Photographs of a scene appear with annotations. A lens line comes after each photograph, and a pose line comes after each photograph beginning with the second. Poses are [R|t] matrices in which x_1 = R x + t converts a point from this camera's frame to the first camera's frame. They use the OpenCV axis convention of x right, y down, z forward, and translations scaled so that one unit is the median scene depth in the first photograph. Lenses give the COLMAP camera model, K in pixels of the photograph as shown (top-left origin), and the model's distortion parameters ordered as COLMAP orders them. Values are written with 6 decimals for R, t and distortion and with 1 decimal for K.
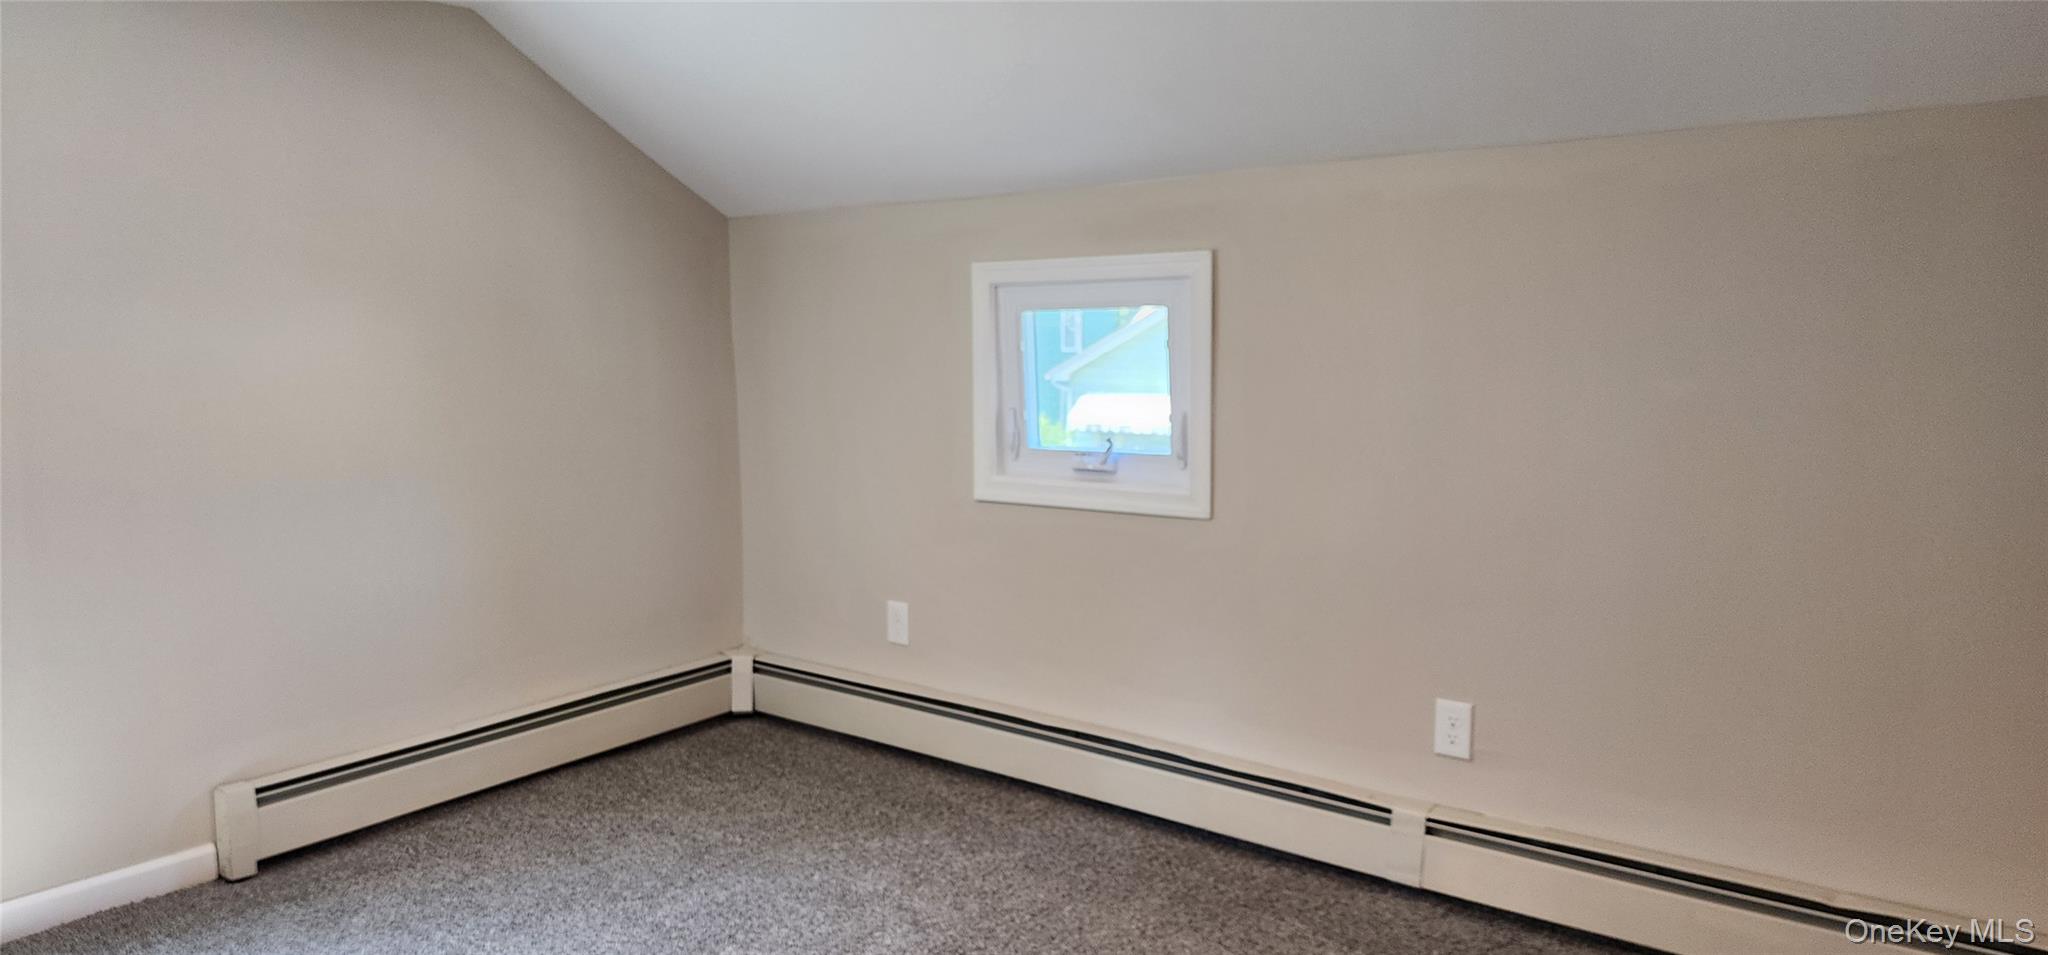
lens RADIAL K [[1346.0, 0, 1024.0], [0, 1346.0, 477.5], [0, 0, 1]] dist [0.001016, 0.000128]
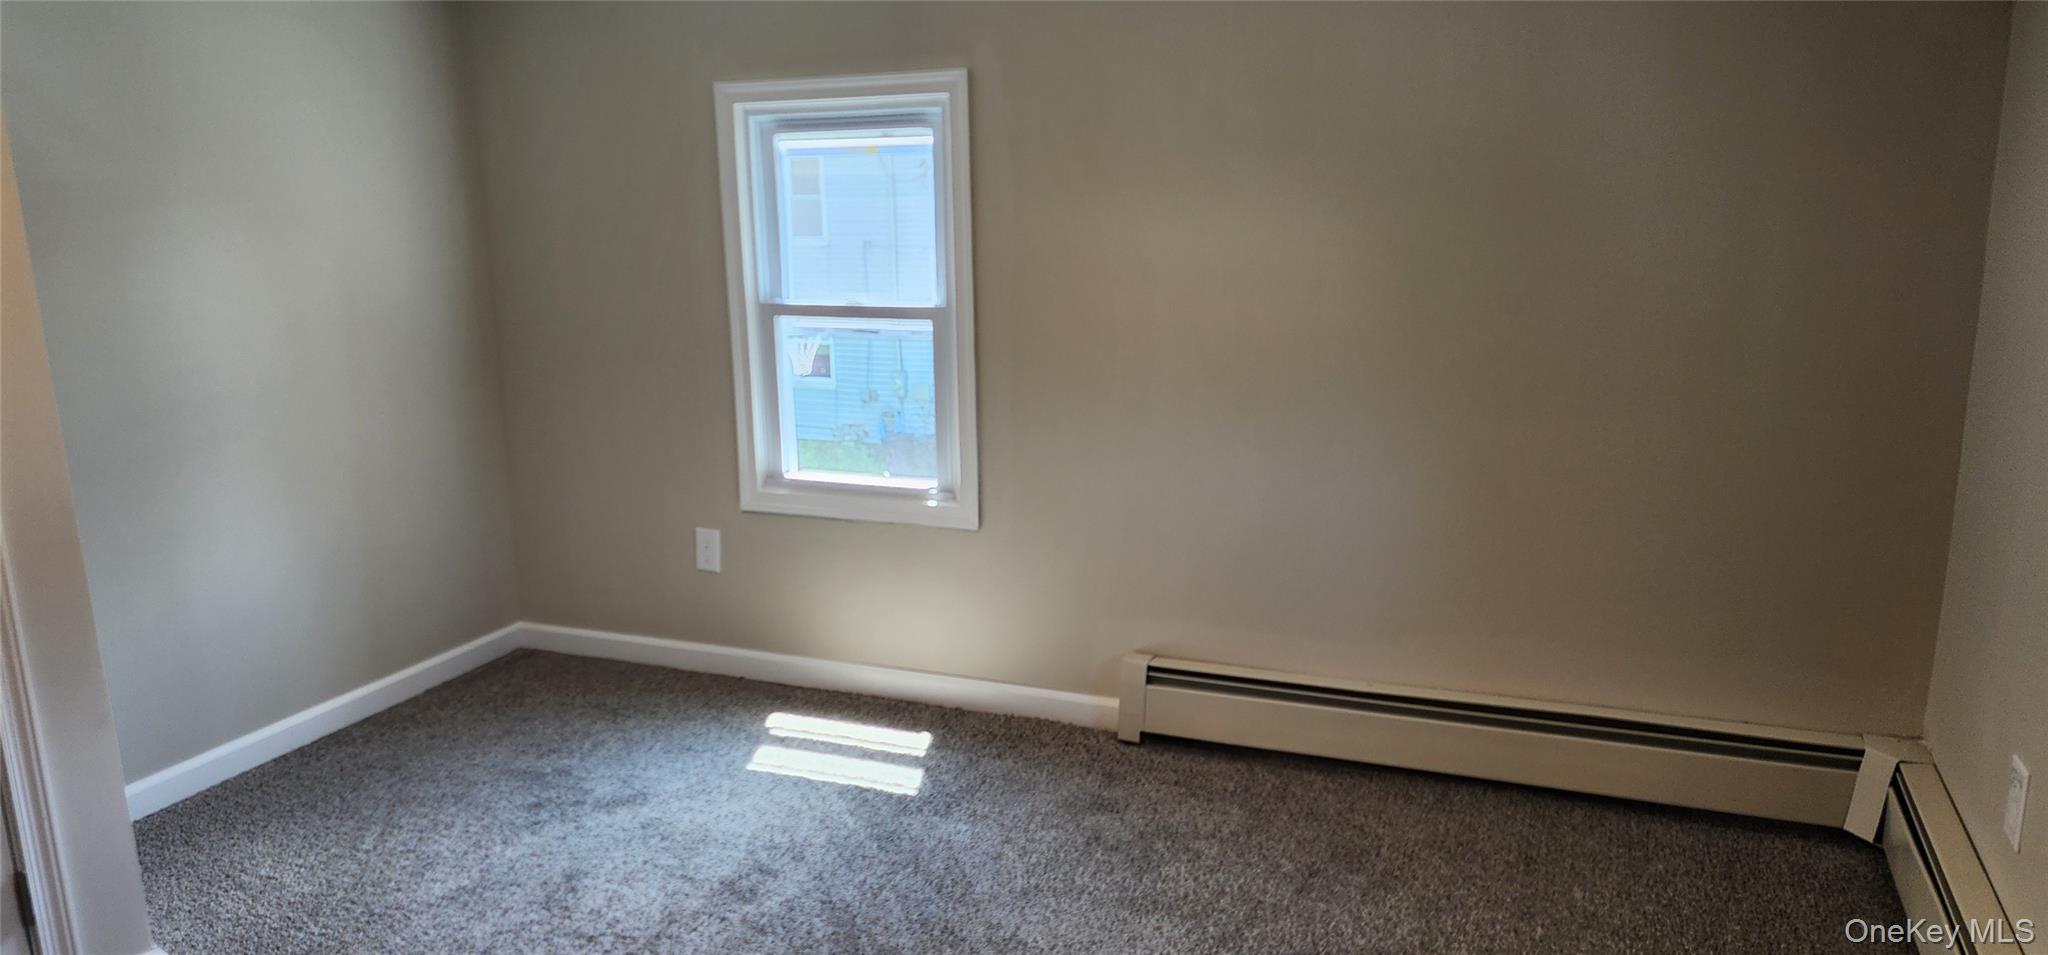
lens RADIAL K [[1346.0, 0, 1024.0], [0, 1346.0, 477.5], [0, 0, 1]] dist [0.001016, 0.000128]
pose [[0.220385, 0.195756, -0.955568, 0.366127], [-0.095756, 0.979265, 0.178526, -0.085990], [0.970701, 0.052157, 0.234560, 0.640686]]
